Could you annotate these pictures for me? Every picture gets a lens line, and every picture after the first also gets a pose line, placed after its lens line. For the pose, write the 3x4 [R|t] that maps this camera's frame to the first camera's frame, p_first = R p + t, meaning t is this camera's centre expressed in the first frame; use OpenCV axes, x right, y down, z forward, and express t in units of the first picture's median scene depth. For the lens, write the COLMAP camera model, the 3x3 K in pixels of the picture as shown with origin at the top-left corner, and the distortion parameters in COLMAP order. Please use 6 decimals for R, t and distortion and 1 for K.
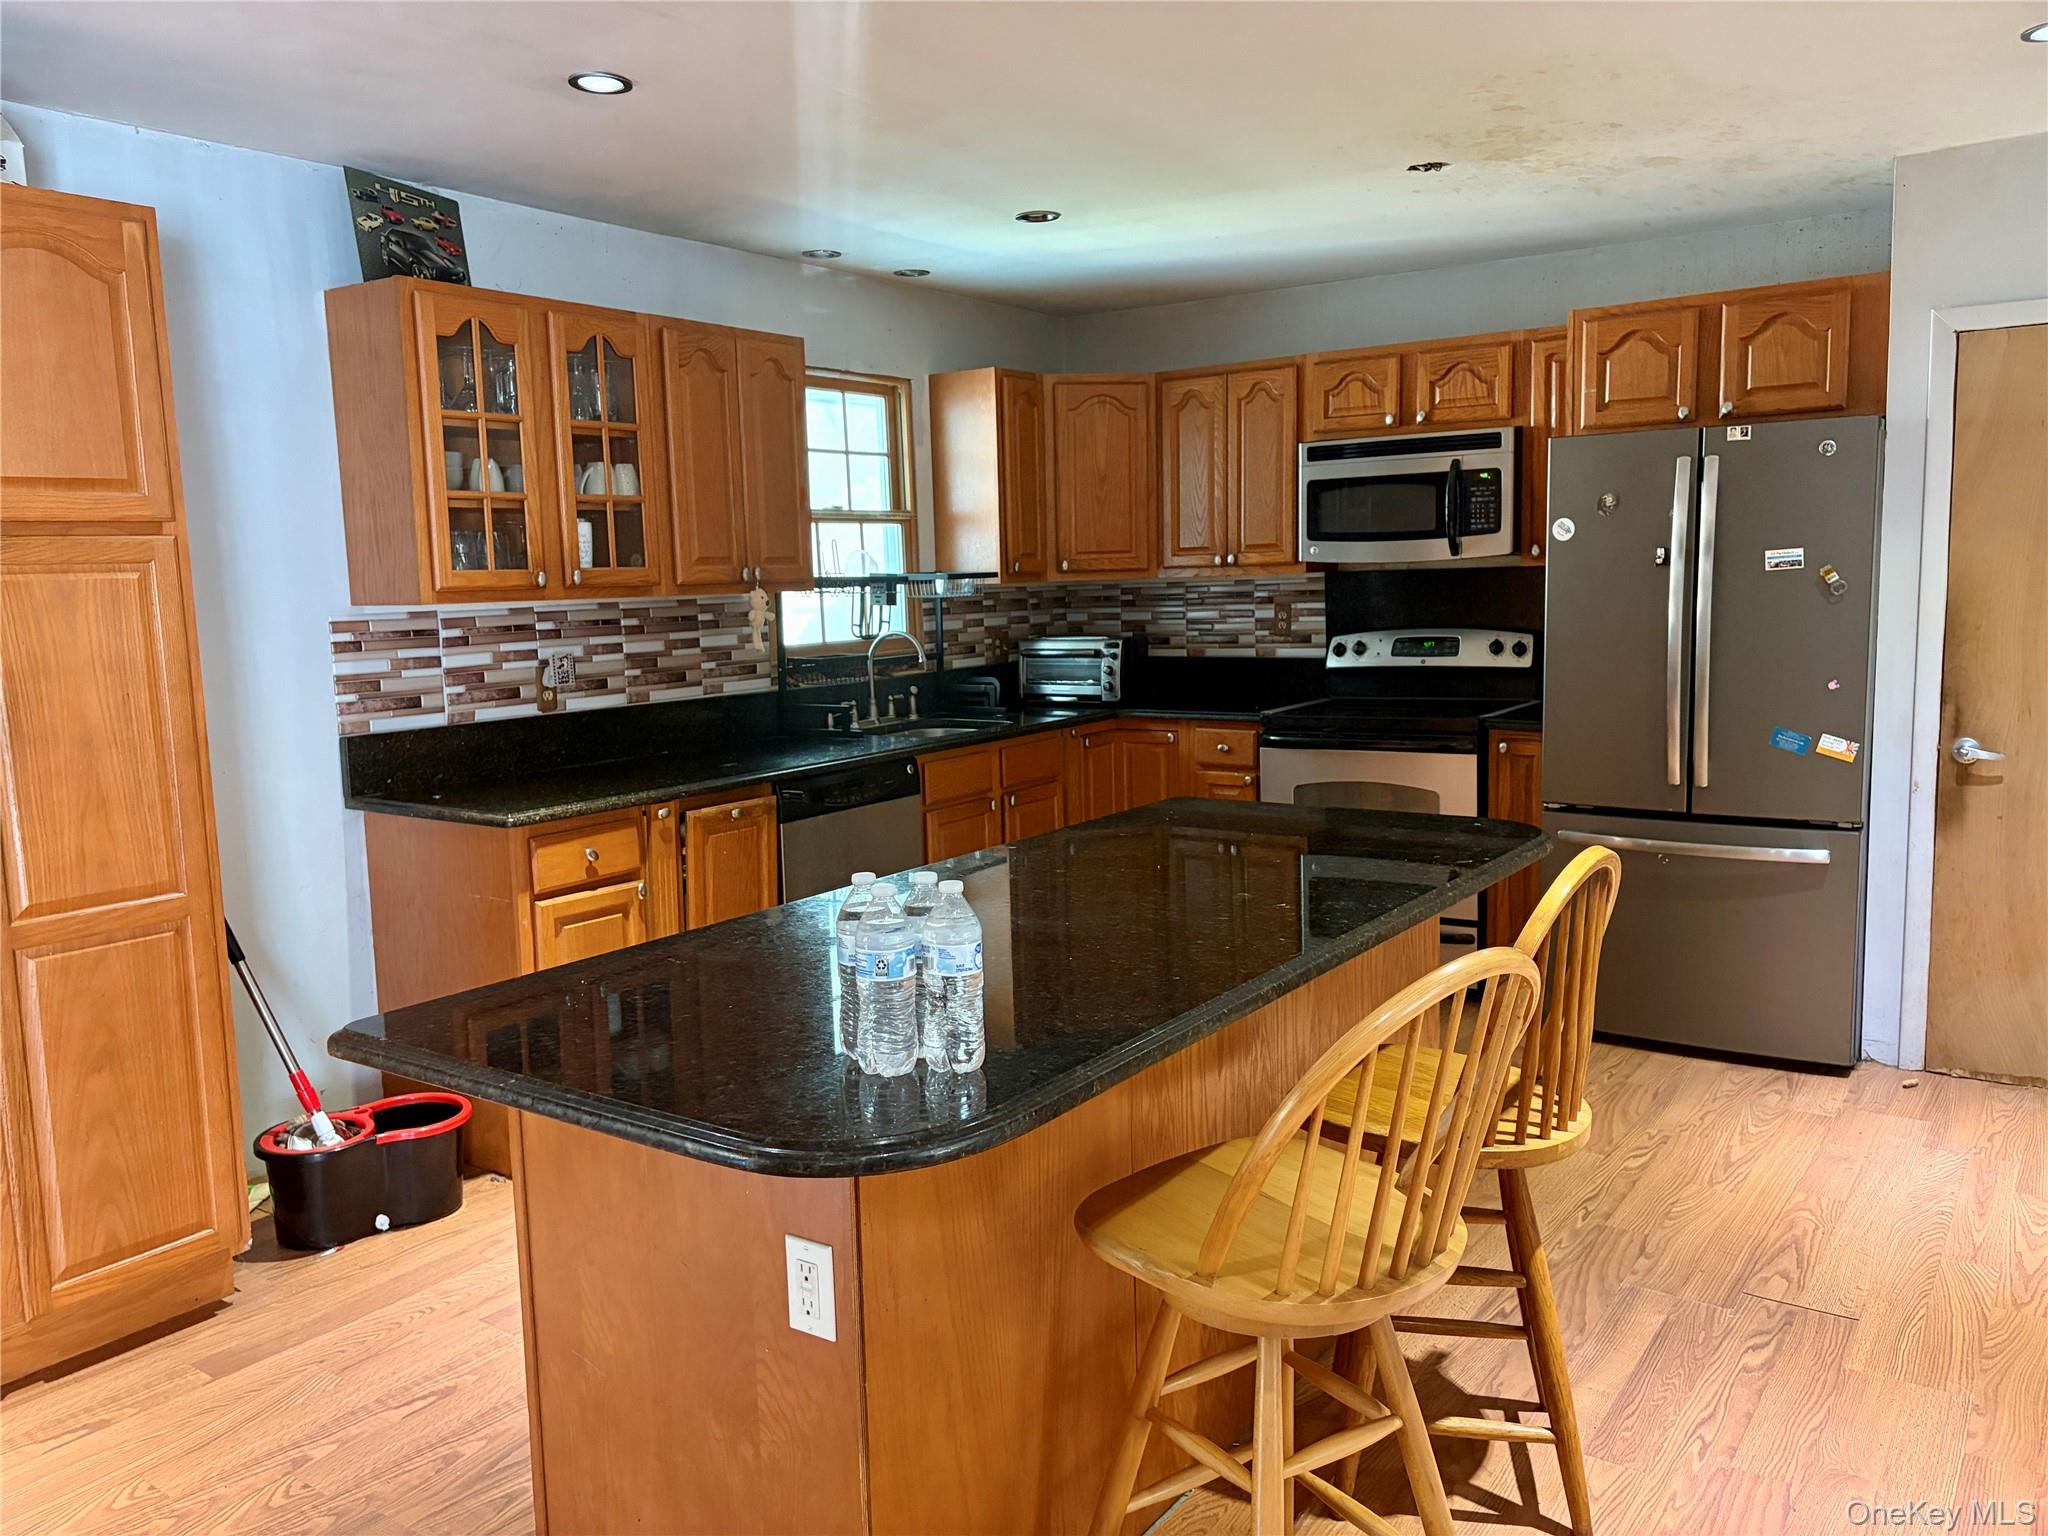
lens RADIAL K [[1546.4, 0, 1024.0], [0, 1546.4, 768.0], [0, 0, 1]] dist [0.030773, -0.000597]
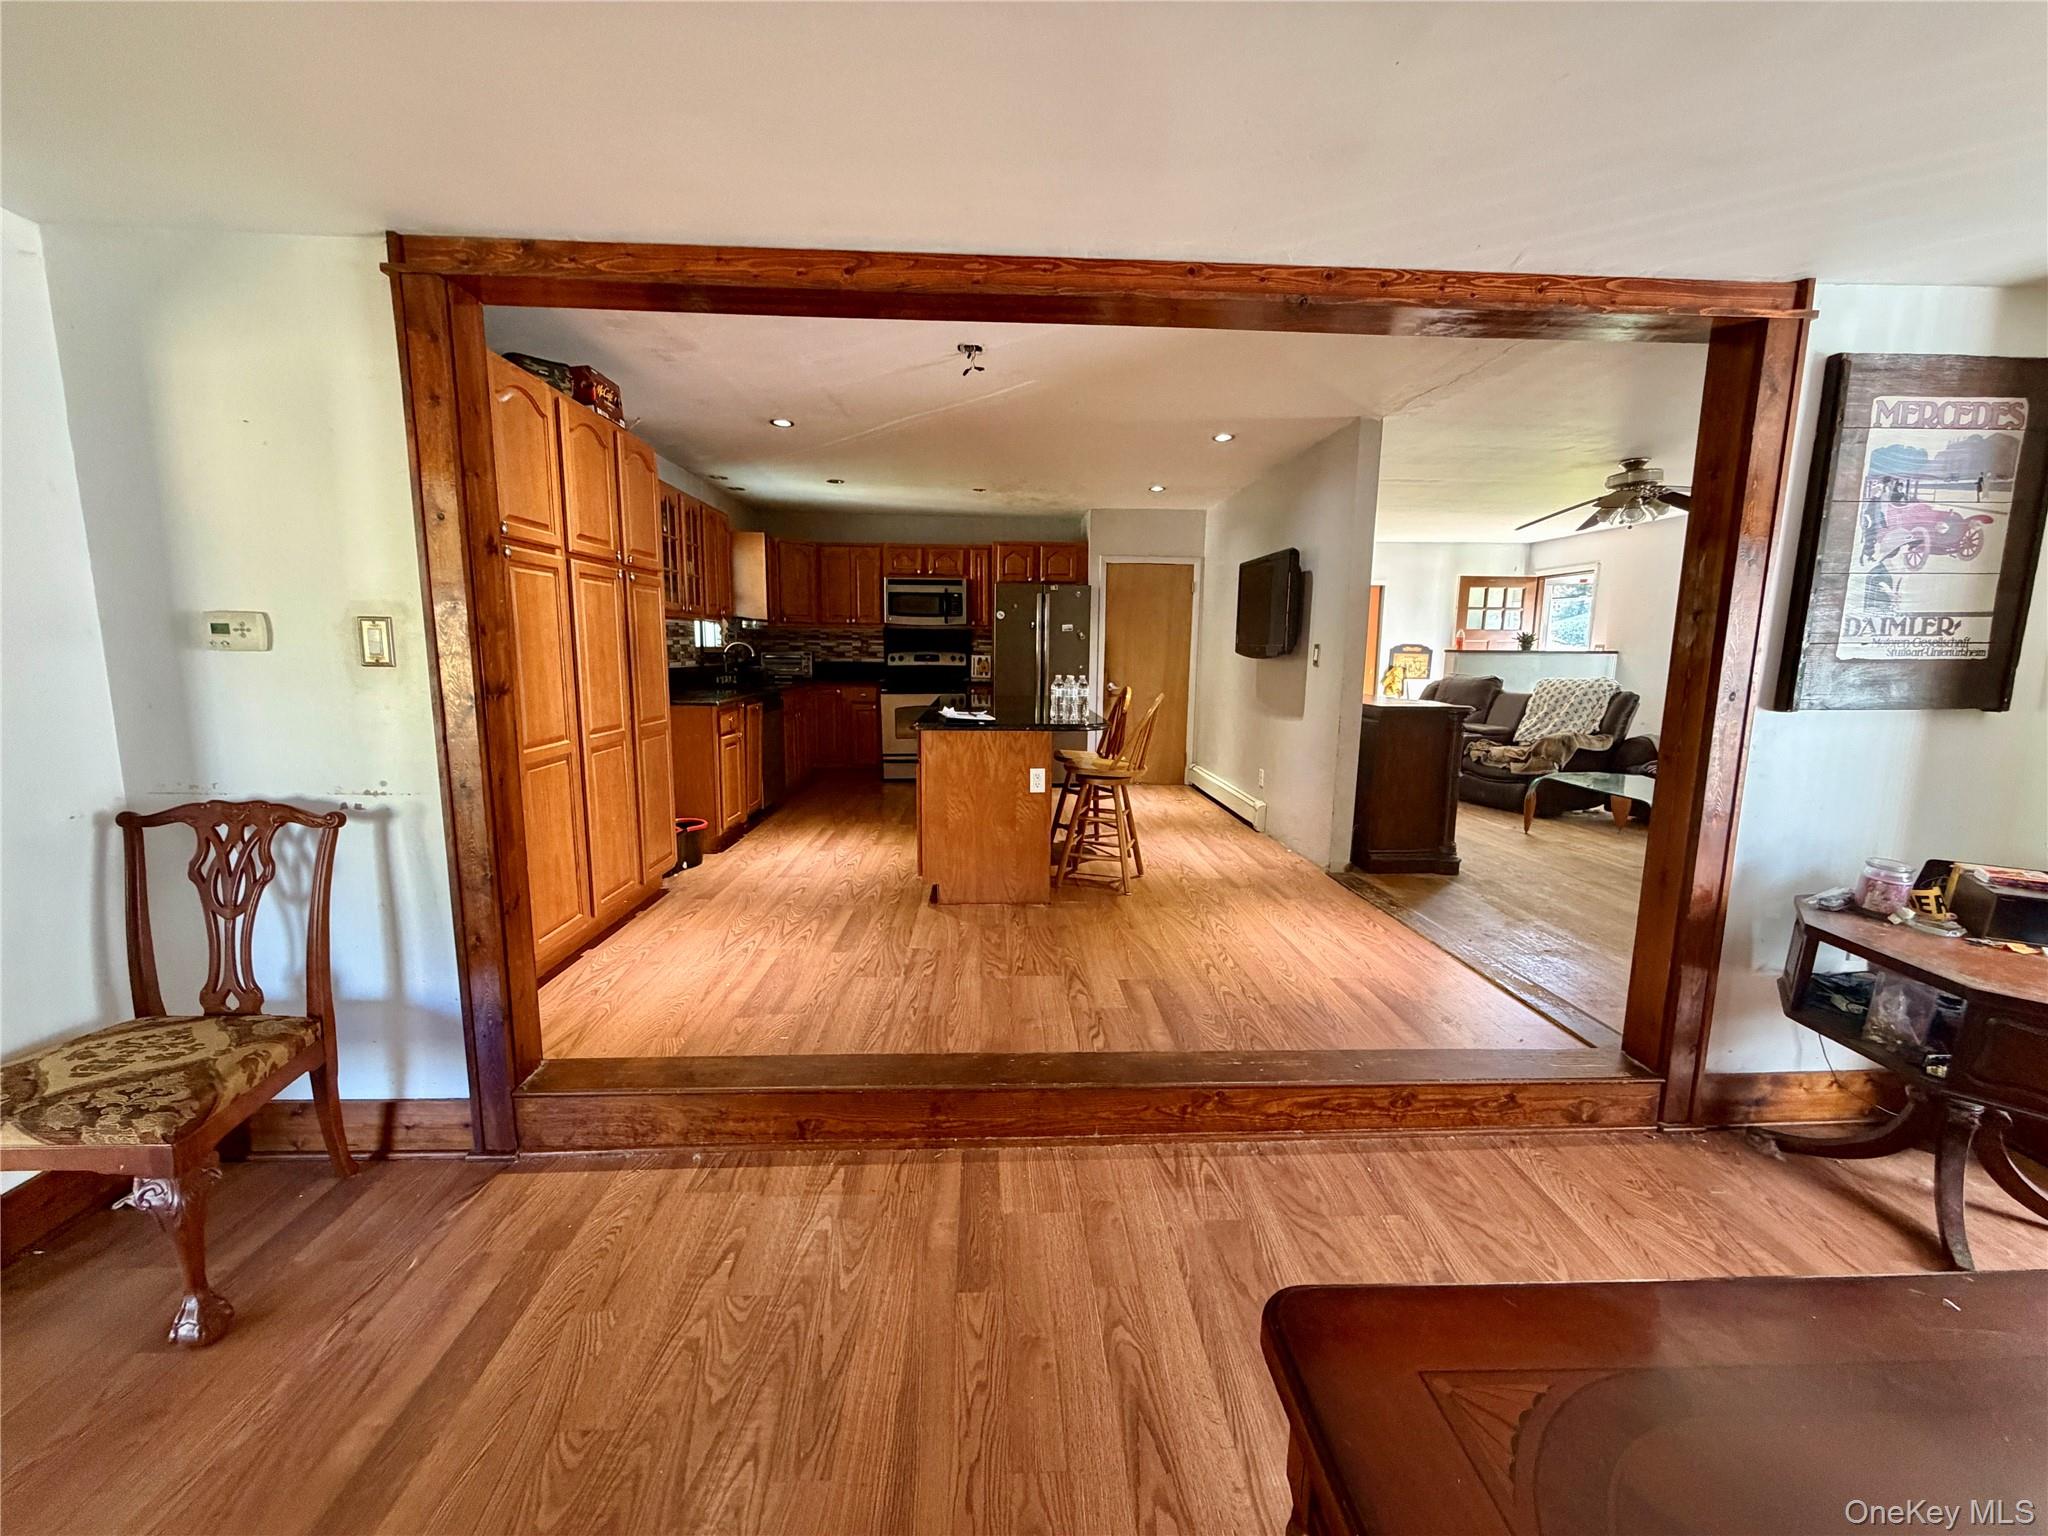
lens RADIAL K [[815.2, 0, 1024.0], [0, 815.2, 768.0], [0, 0, 1]] dist [0.000785, 0.000078]
pose [[0.789544, -0.053462, 0.611361, -0.517308], [0.045649, 0.998555, 0.028368, 0.085568], [-0.611994, 0.005510, 0.790843, -0.230917]]
